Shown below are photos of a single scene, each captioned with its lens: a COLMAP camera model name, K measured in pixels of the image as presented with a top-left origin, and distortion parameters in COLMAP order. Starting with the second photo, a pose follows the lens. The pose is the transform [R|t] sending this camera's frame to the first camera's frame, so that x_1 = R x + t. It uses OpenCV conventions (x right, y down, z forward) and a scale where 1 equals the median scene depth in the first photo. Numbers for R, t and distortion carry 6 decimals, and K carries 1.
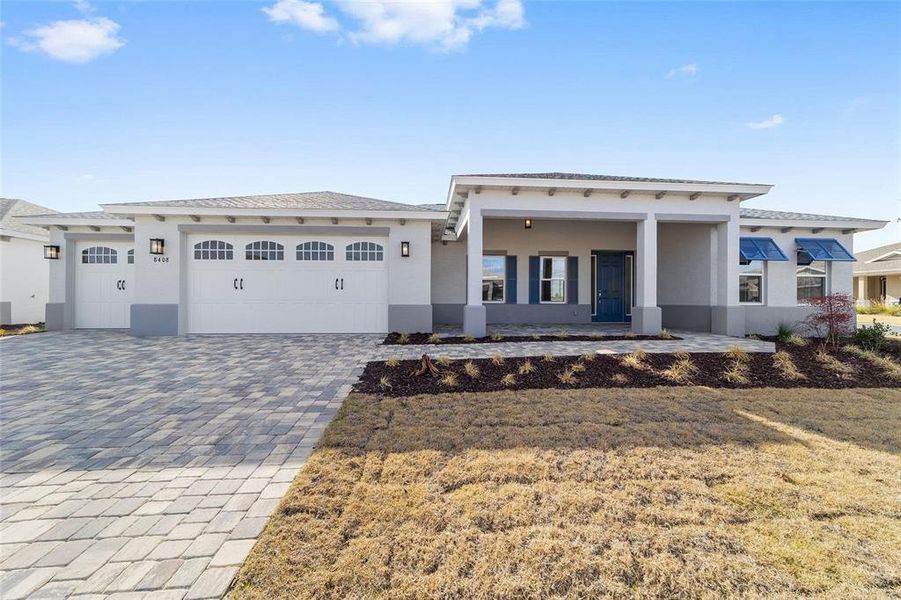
lens RADIAL K [[322.6, 0, 456.8], [0, 322.6, 298.1], [0, 0, 1]] dist [-0.000581, 0.000040]
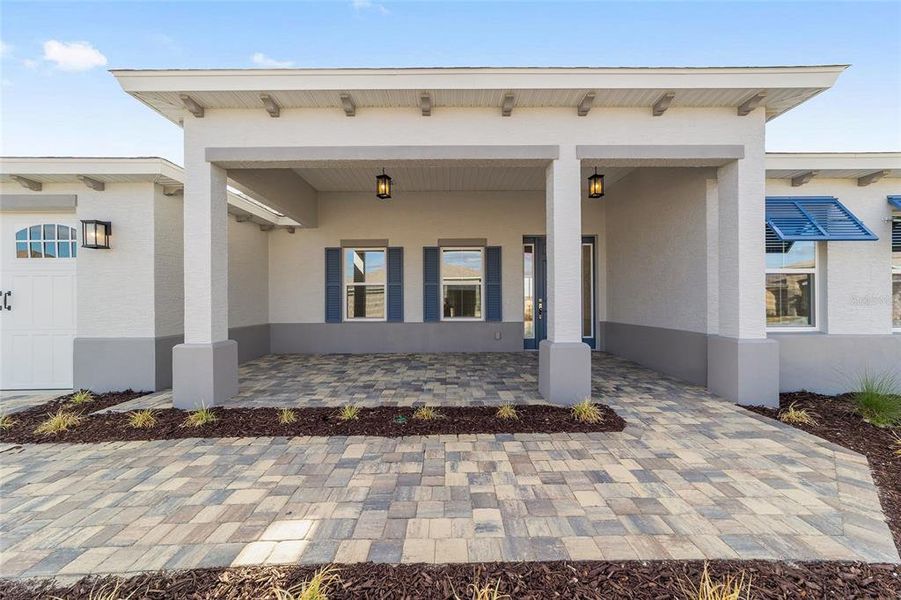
lens RADIAL K [[330.2, 0, 450.5], [0, 330.2, 300.0], [0, 0, 1]] dist [-0.011113, 0.008592]
pose [[0.998375, -0.011768, -0.055753, 0.414576], [0.012063, 0.999915, 0.004942, -0.037388], [0.055690, -0.005606, 0.998432, 0.461127]]
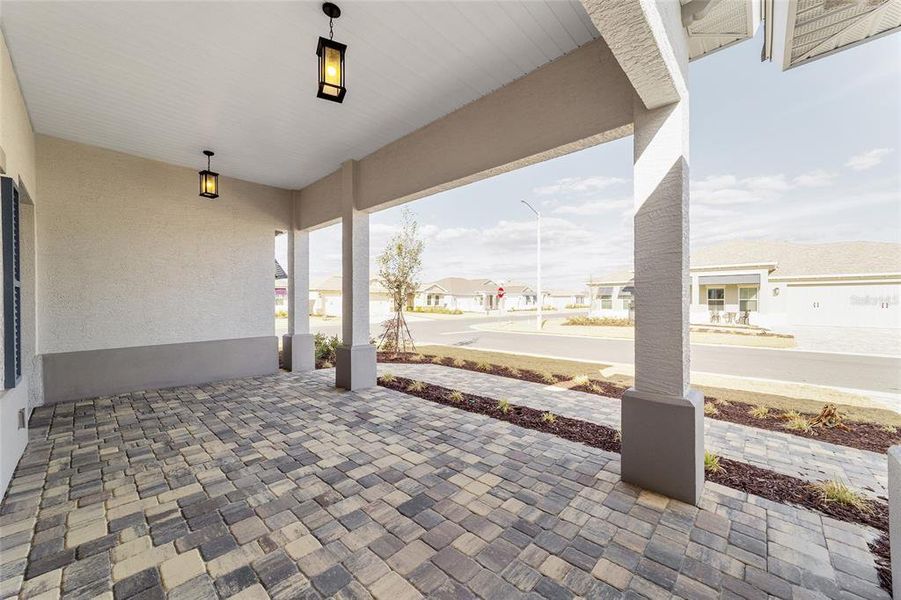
lens RADIAL K [[345.2, 0, 449.1], [0, 345.2, 300.9], [0, 0, 1]] dist [-0.001378, 0.000039]
pose [[-0.693018, -0.002106, 0.720917, -0.033011], [-0.004547, 0.999989, -0.001449, -0.057351], [-0.720906, -0.004282, -0.693020, 1.246426]]
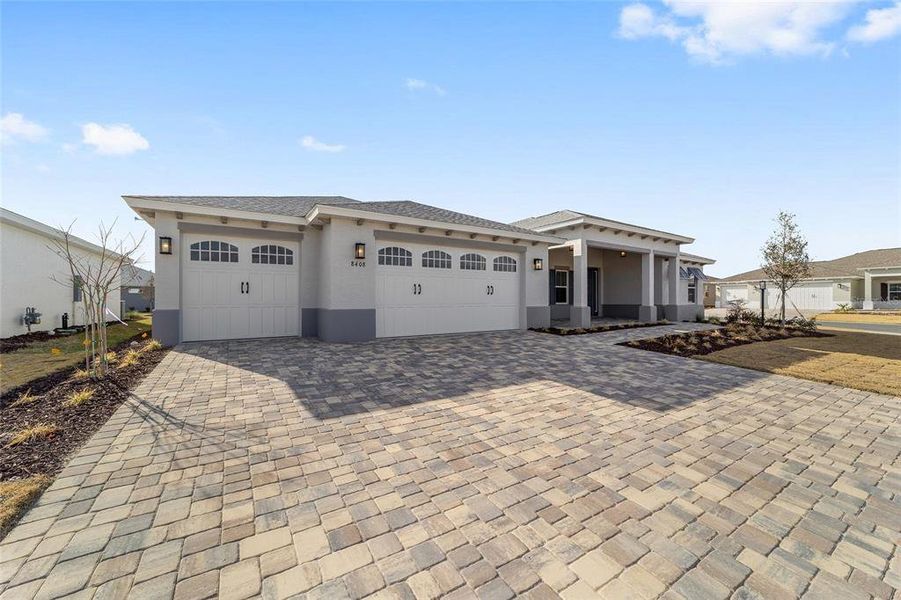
lens RADIAL K [[345.2, 0, 449.1], [0, 345.2, 300.9], [0, 0, 1]] dist [-0.001378, 0.000039]
pose [[0.878063, -0.004390, 0.478525, -1.059870], [0.005615, 0.999984, -0.001129, -0.003111], [-0.478512, 0.003678, 0.878073, -0.055452]]
